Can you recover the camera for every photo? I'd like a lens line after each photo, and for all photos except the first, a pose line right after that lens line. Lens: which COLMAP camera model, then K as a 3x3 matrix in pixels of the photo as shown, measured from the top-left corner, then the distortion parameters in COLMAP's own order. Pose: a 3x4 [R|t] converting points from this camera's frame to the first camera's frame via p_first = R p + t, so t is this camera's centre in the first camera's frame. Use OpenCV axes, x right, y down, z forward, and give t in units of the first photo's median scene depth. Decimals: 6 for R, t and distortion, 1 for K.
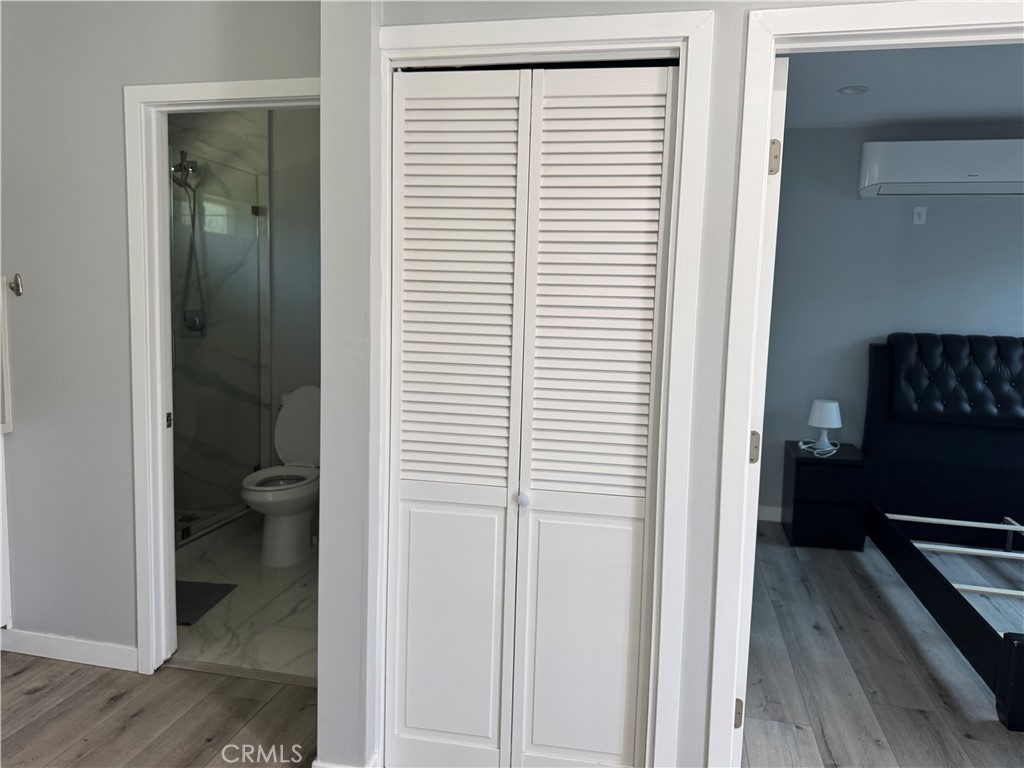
lens RADIAL K [[739.7, 0, 528.9], [0, 739.7, 387.4], [0, 0, 1]] dist [0.070960, -0.077655]
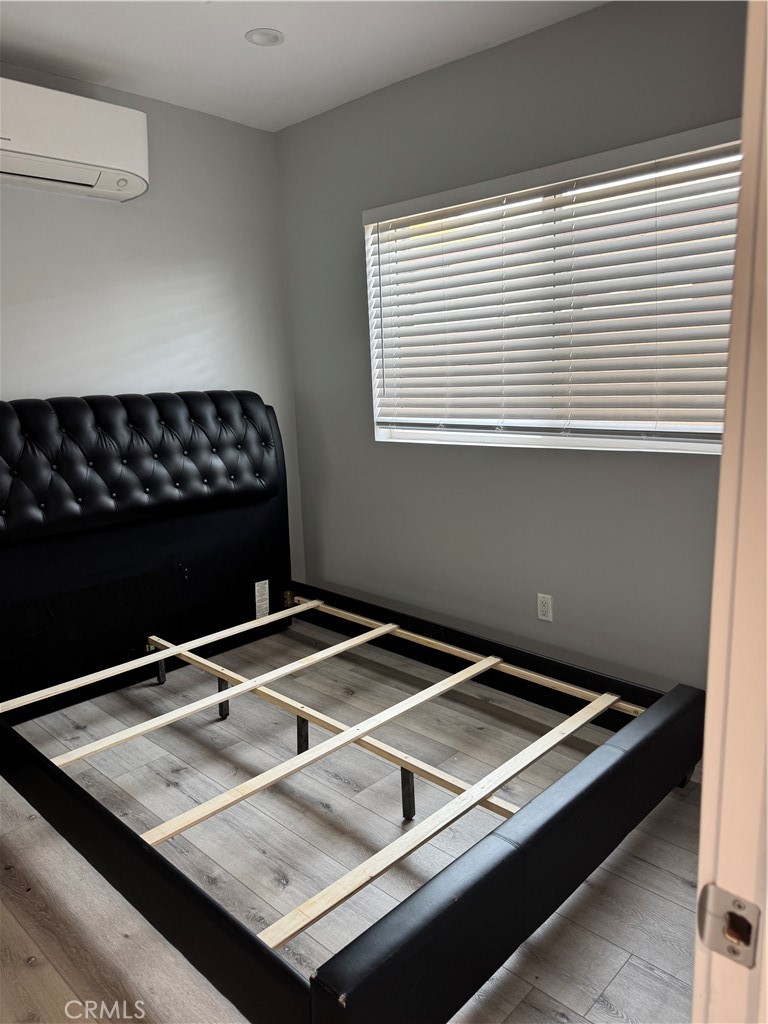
lens RADIAL K [[734.7, 0, 409.4], [0, 734.7, 523.1], [0, 0, 1]] dist [0.088120, -0.140263]
pose [[0.521745, -0.223472, 0.823312, 0.189593], [0.142196, 0.974361, 0.174360, -0.032577], [-0.841167, 0.026100, 0.540145, 0.391759]]
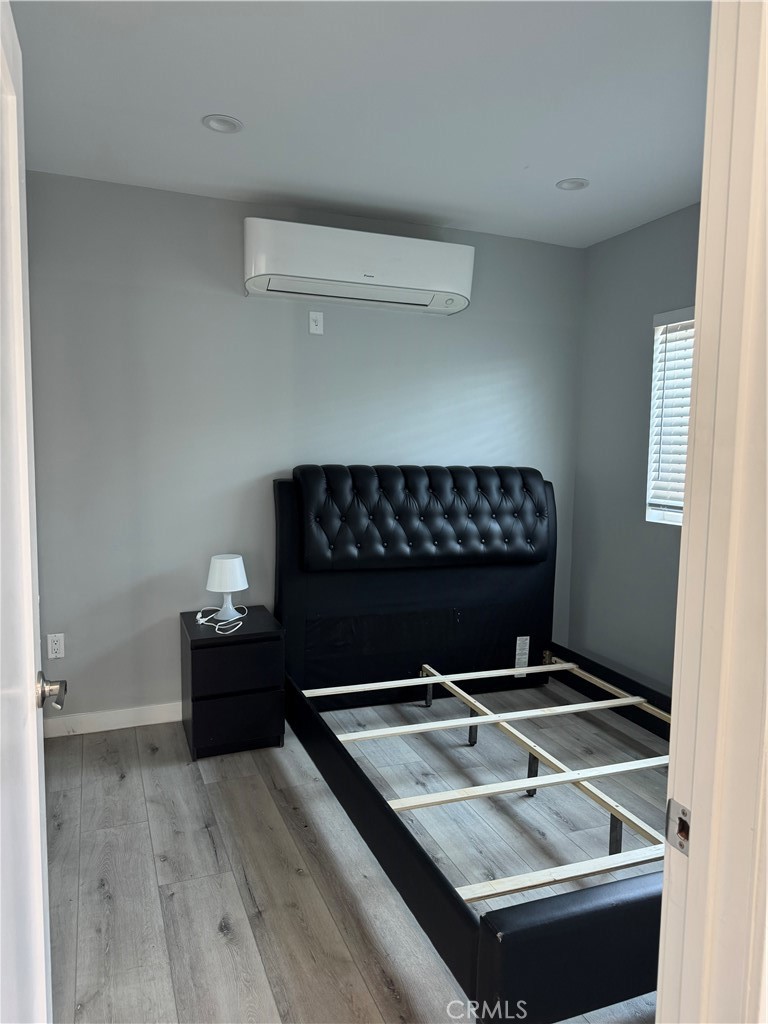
lens RADIAL K [[739.7, 0, 384.0], [0, 739.7, 512.0], [0, 0, 1]] dist [0.070960, -0.077655]
pose [[0.841130, -0.065671, 0.536832, 0.133069], [0.068625, 0.997537, 0.014506, -0.028299], [-0.536462, 0.024639, 0.843565, 0.280727]]
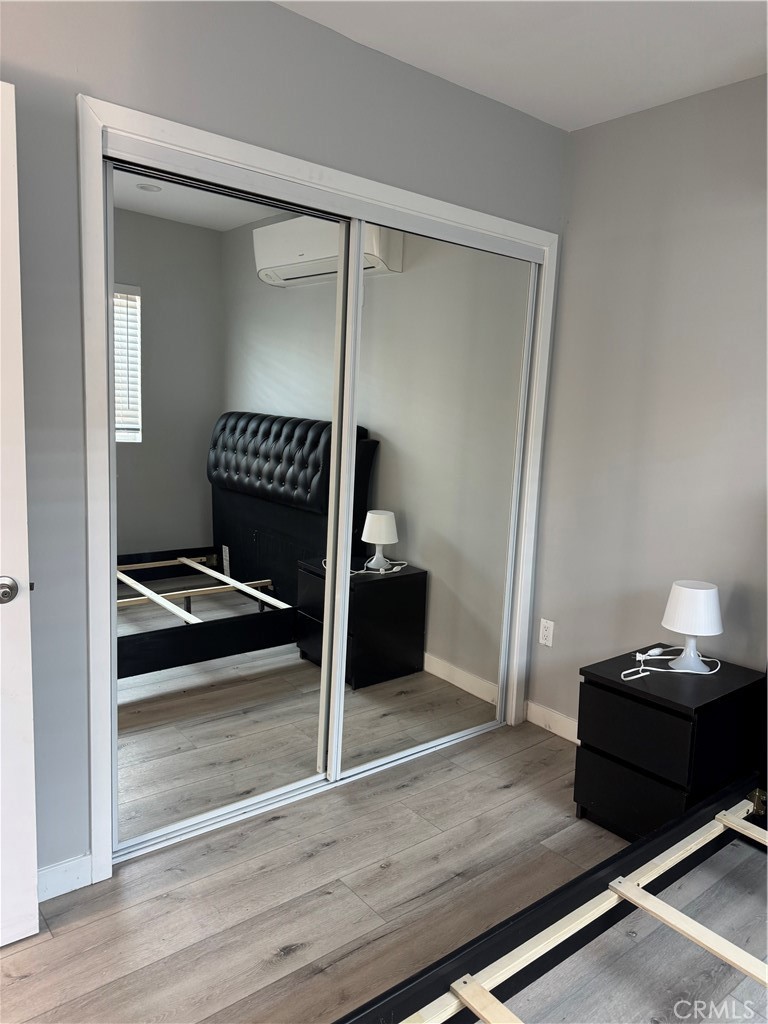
lens RADIAL K [[739.7, 0, 384.0], [0, 739.7, 512.0], [0, 0, 1]] dist [0.070960, -0.077655]
pose [[0.772939, 0.108342, -0.625162, 0.582985], [-0.100448, 0.993782, 0.048033, -0.040660], [0.626479, 0.025670, 0.779016, 0.442128]]
